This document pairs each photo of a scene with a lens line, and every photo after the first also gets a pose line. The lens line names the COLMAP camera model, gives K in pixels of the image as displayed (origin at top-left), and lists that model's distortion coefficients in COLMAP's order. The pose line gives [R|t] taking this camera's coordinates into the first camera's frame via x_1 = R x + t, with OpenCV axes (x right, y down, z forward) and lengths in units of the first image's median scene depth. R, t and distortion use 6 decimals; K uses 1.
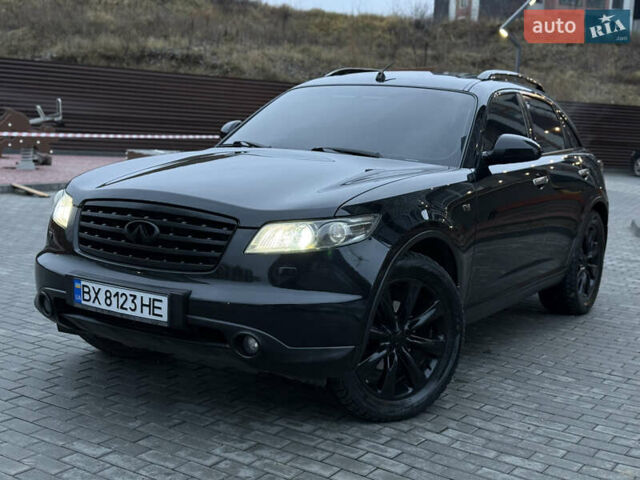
lens RADIAL K [[895.0, 0, 321.8], [0, 895.0, 249.1], [0, 0, 1]] dist [0.139256, -0.169030]
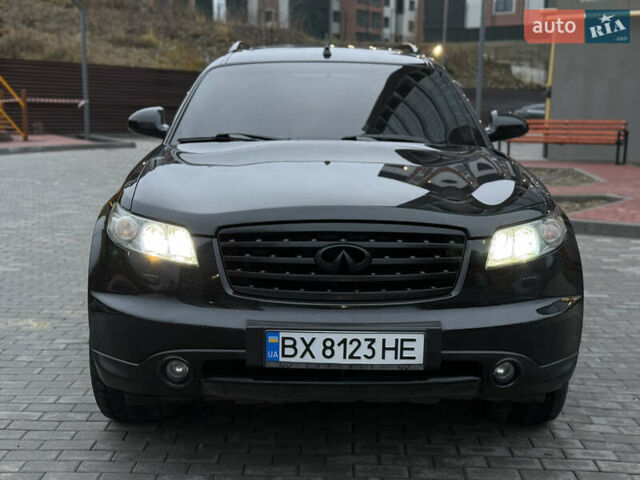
lens RADIAL K [[895.0, 0, 321.8], [0, 895.0, 249.1], [0, 0, 1]] dist [0.139256, -0.169030]
pose [[0.842682, -0.126777, 0.523274, -0.636356], [0.105458, 0.991922, 0.070489, -0.086461], [-0.527983, -0.004217, 0.849244, 0.338817]]
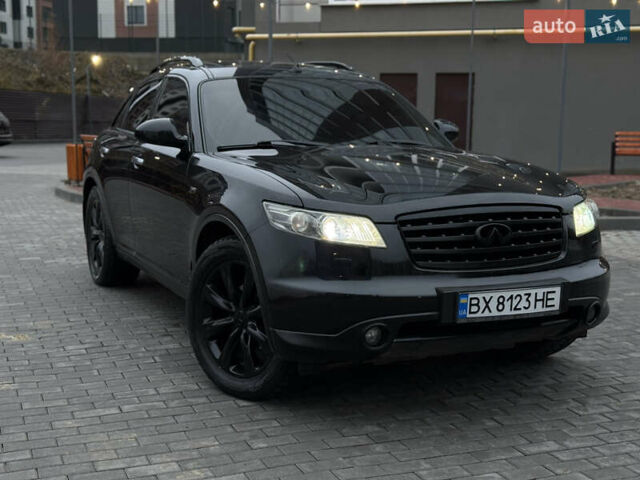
lens RADIAL K [[895.0, 0, 321.8], [0, 895.0, 249.1], [0, 0, 1]] dist [0.139256, -0.169030]
pose [[0.554033, -0.165935, 0.815790, -1.148404], [0.134470, 0.984903, 0.109010, -0.140517], [-0.821563, 0.049304, 0.567982, 0.589278]]
